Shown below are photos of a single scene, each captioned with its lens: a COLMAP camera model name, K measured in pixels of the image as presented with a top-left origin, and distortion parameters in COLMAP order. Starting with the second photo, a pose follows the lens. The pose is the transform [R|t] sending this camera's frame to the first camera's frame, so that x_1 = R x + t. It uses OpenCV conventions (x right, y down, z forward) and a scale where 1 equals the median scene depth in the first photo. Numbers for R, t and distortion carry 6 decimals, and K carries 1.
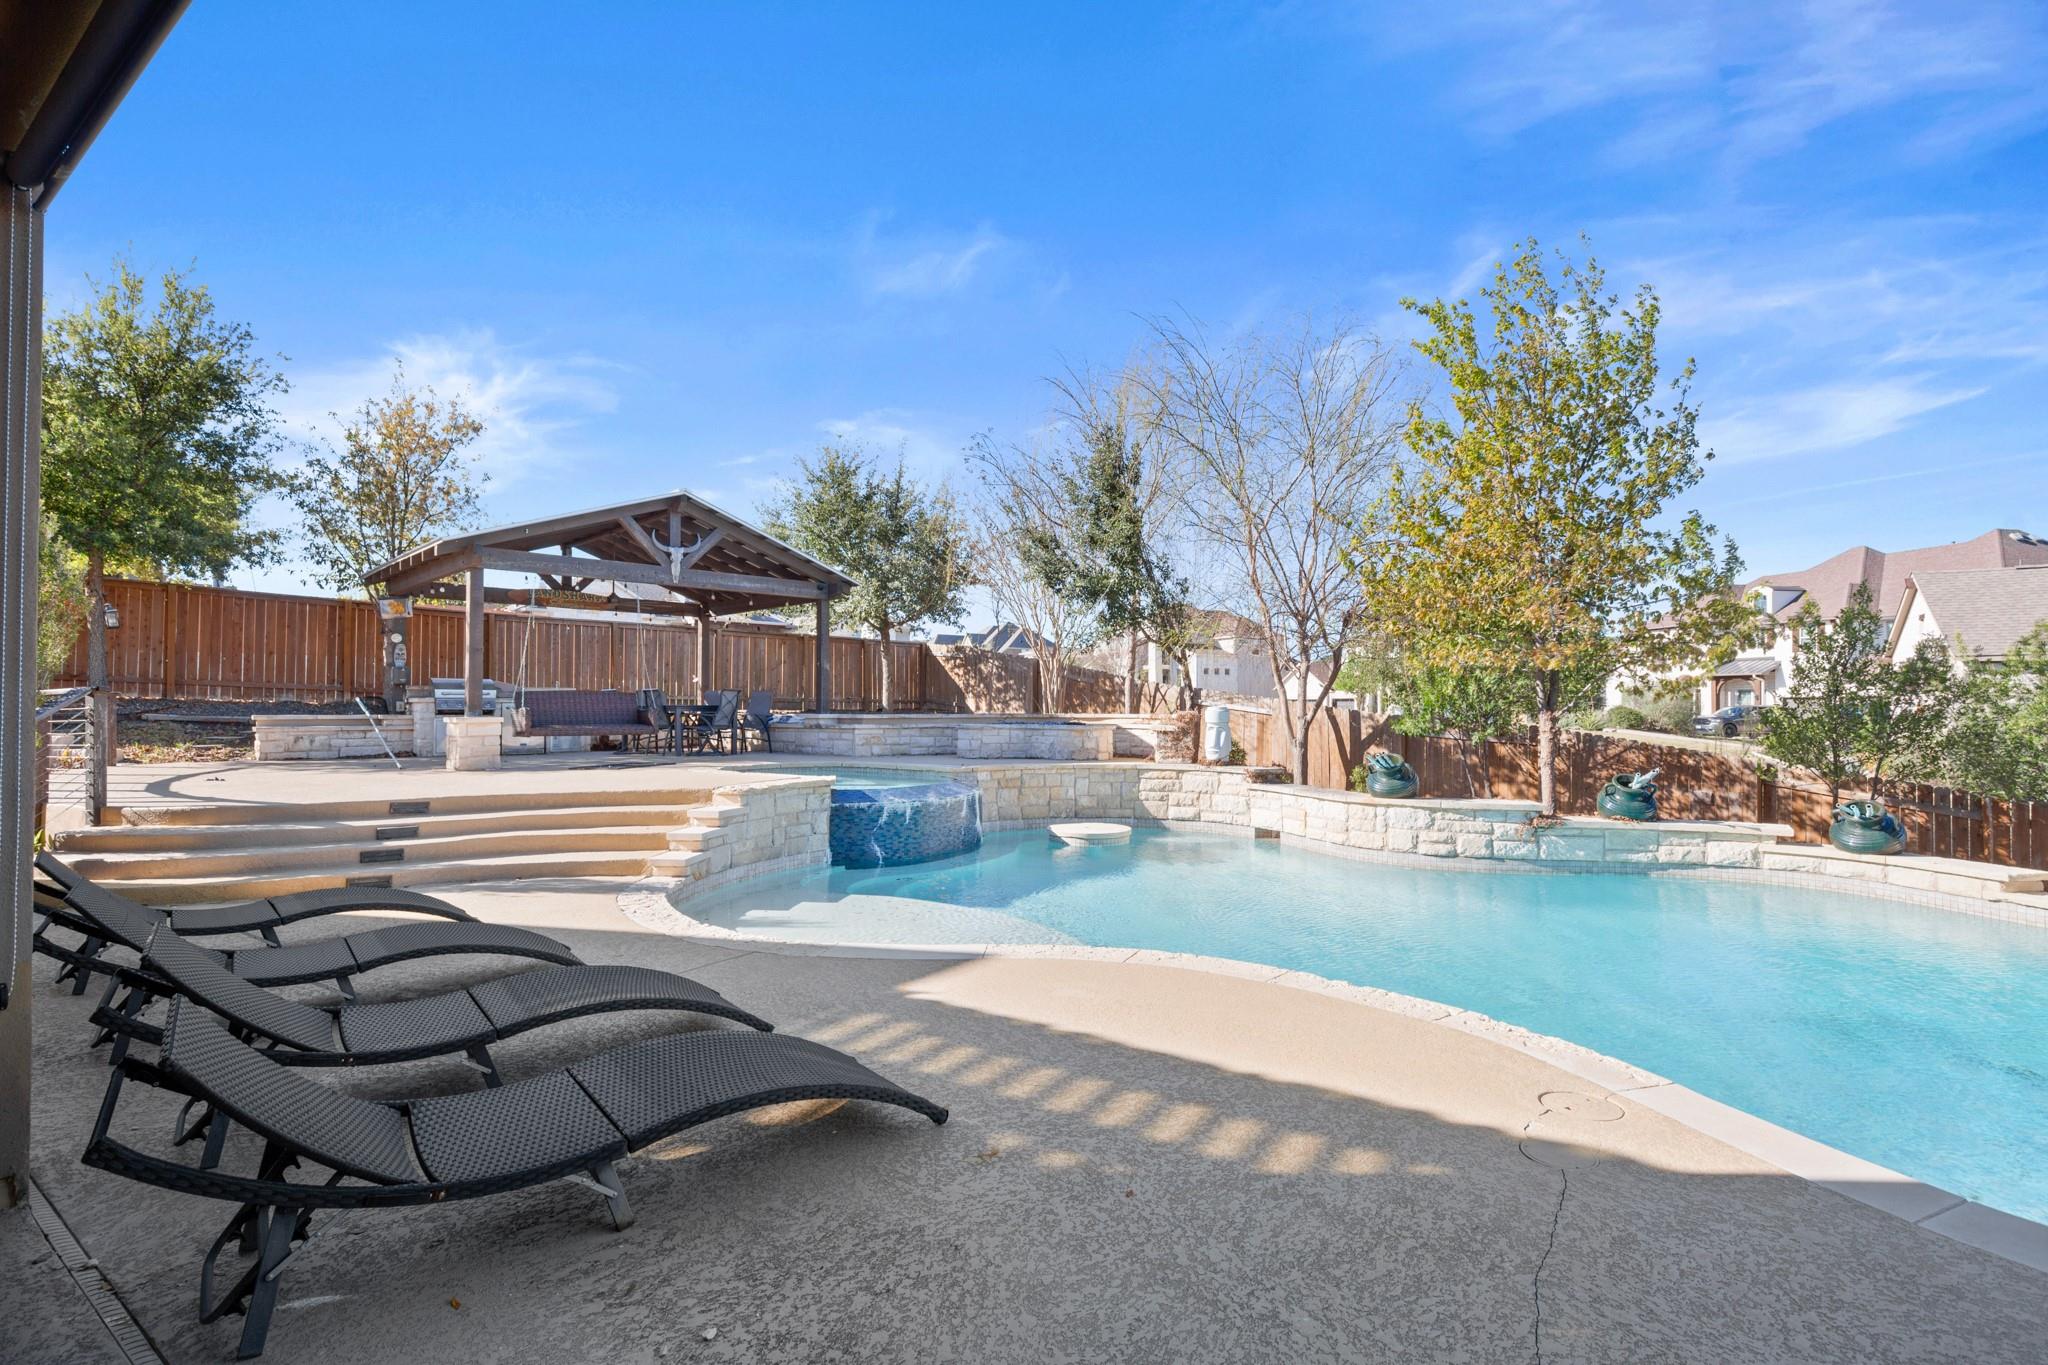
lens RADIAL K [[926.5, 0, 1031.1], [0, 926.5, 681.1], [0, 0, 1]] dist [0.002242, 0.000156]
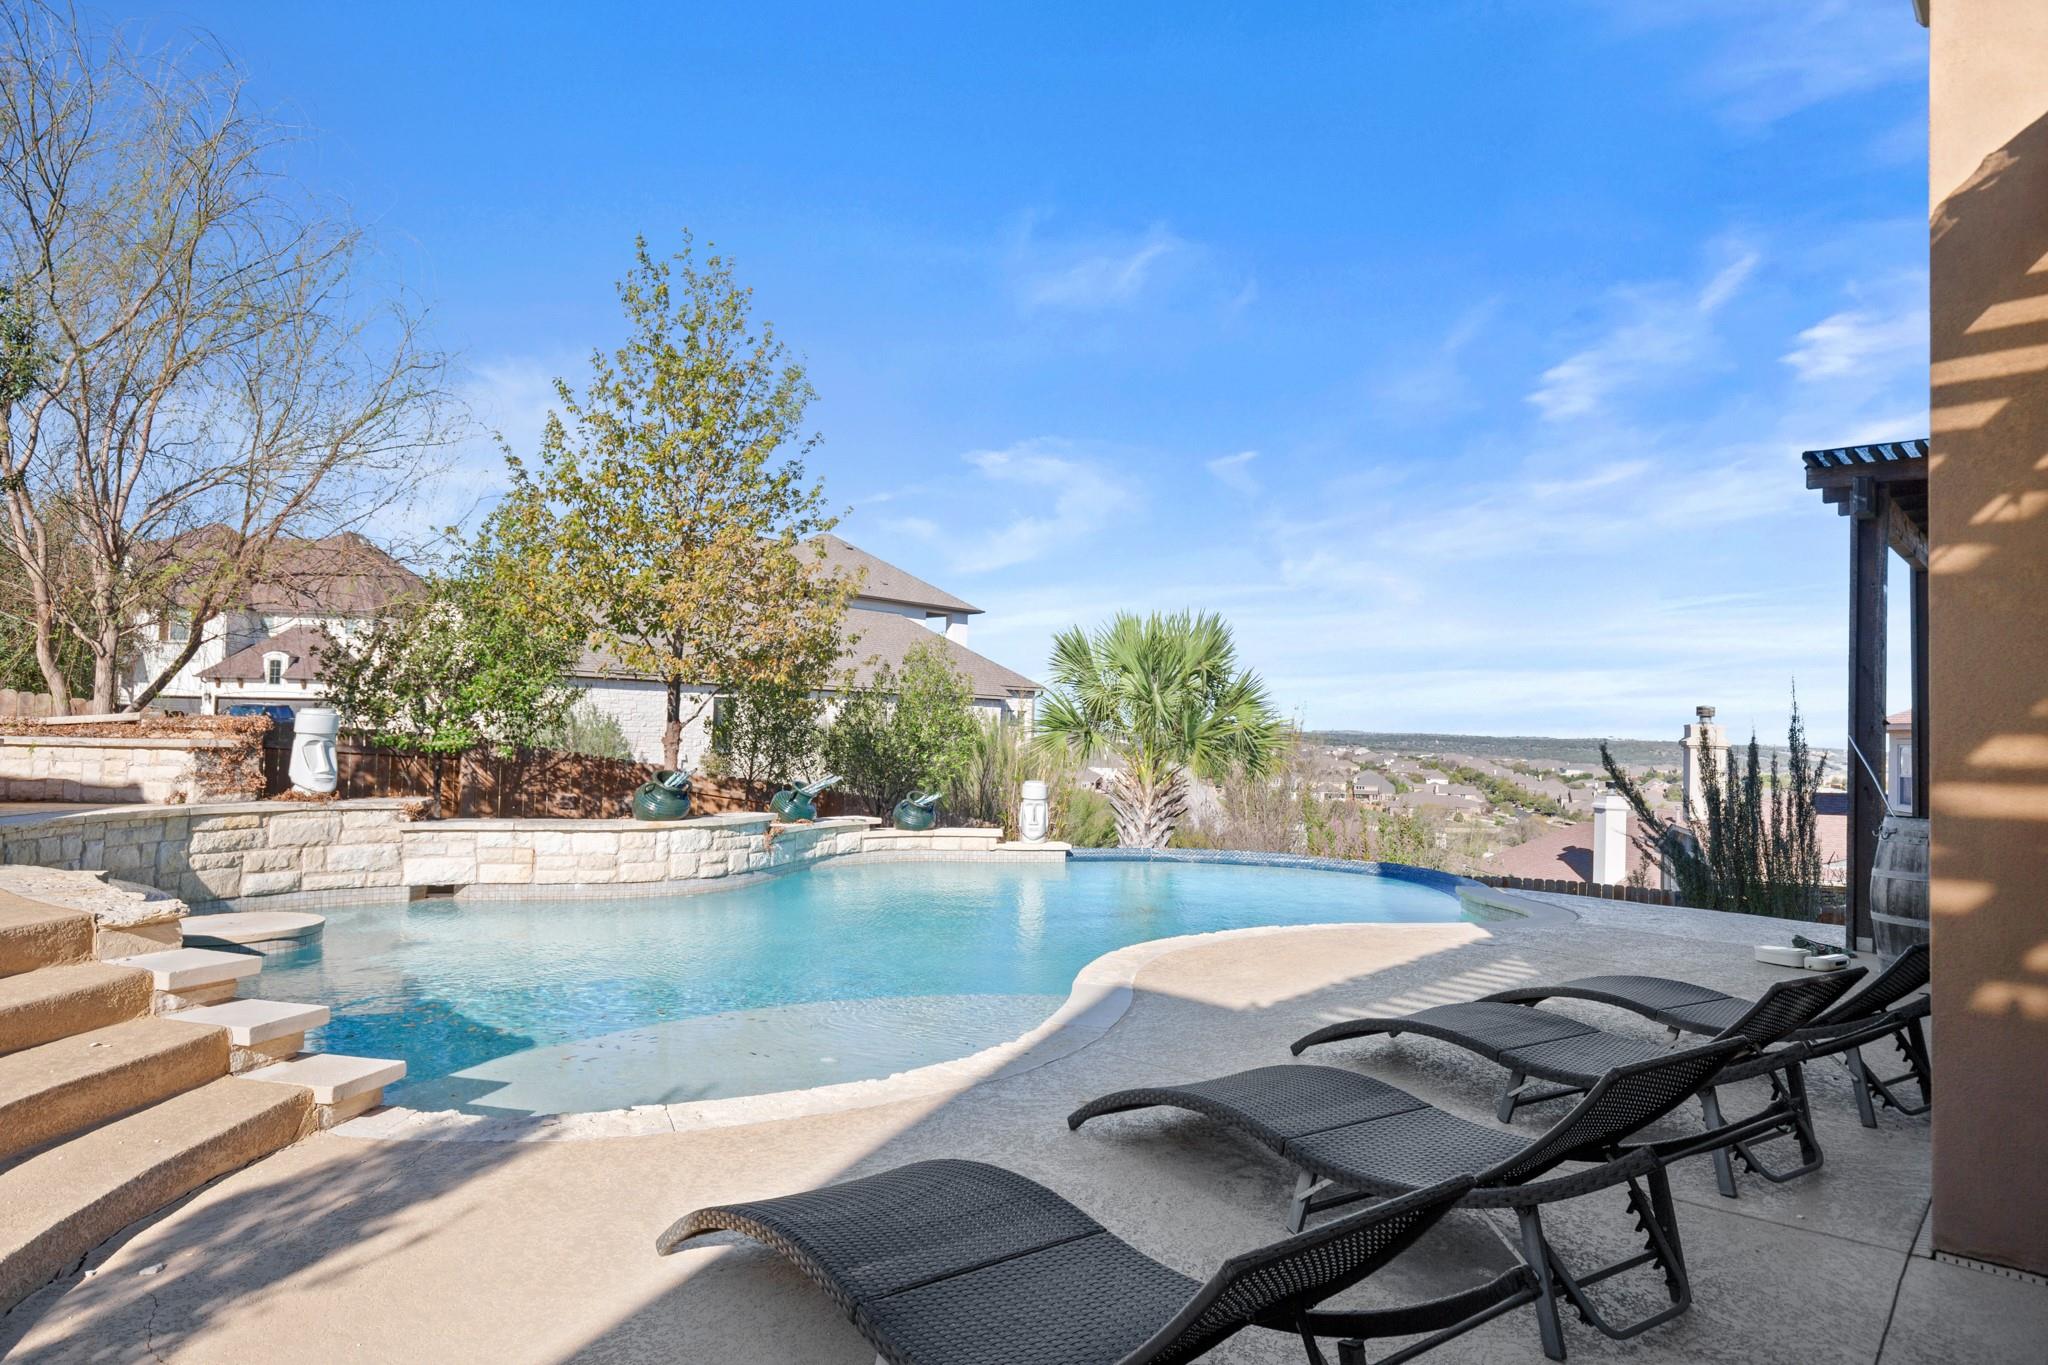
lens RADIAL K [[1203.1, 0, 1045.6], [0, 1203.1, 690.7], [0, 0, 1]] dist [0.002532, -0.000660]
pose [[0.121351, 0.034100, 0.992024, -0.478201], [-0.048447, 0.998422, -0.028393, 0.012704], [-0.991427, -0.044615, 0.122812, 0.346705]]
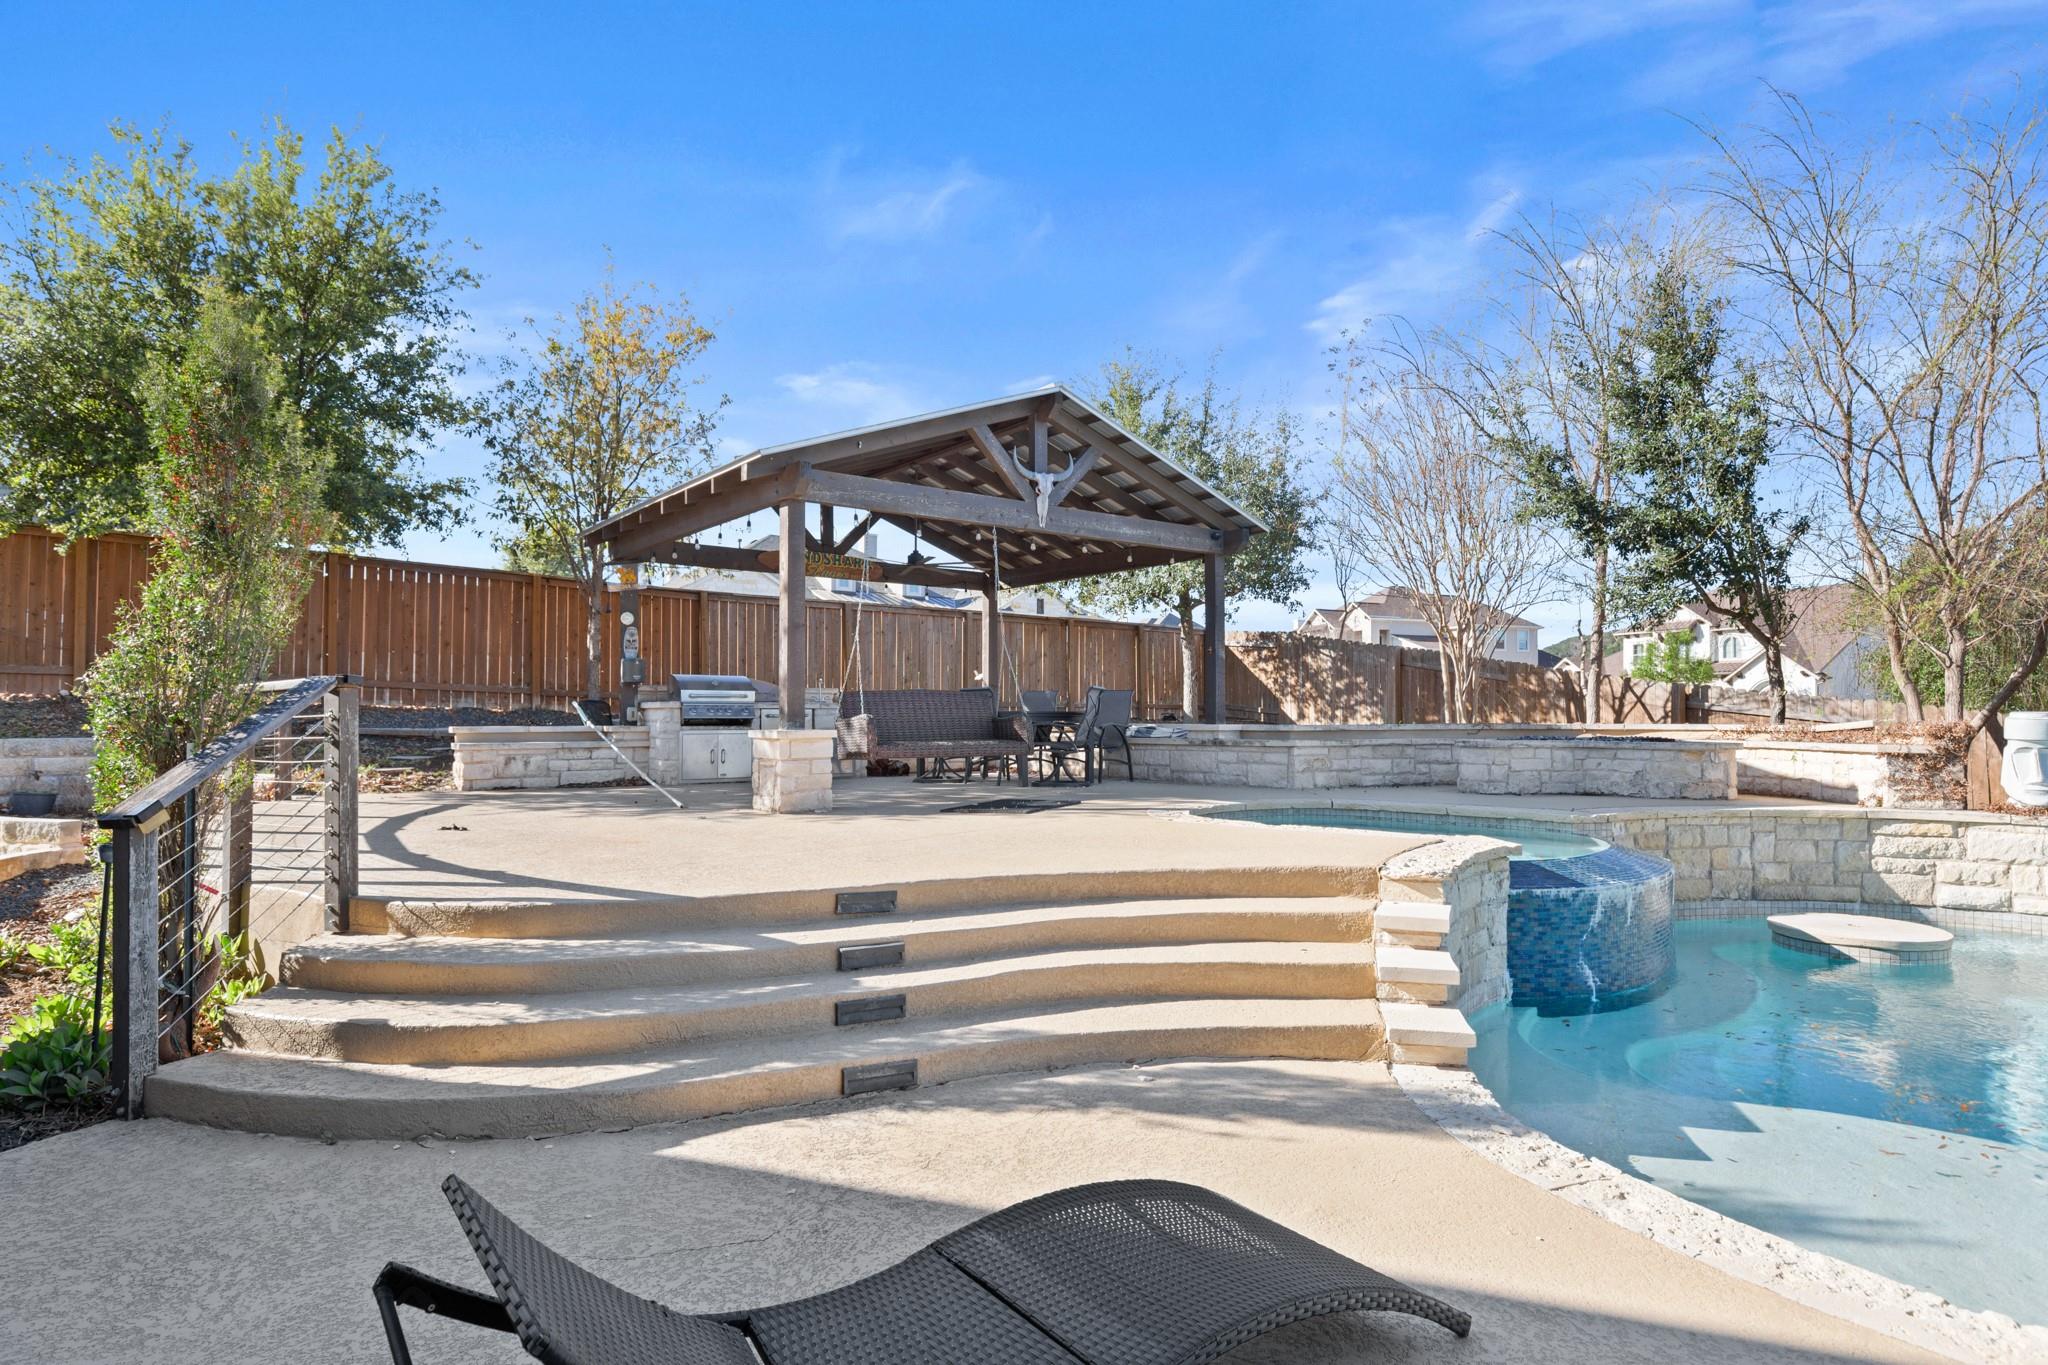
lens RADIAL K [[1074.6, 0, 1038.4], [0, 1074.6, 683.2], [0, 0, 1]] dist [0.003007, 0.001559]
pose [[0.992201, -0.005347, -0.124533, -0.277746], [0.005070, 0.999984, -0.002536, 0.007337], [0.124544, 0.001884, 0.992212, 0.226395]]
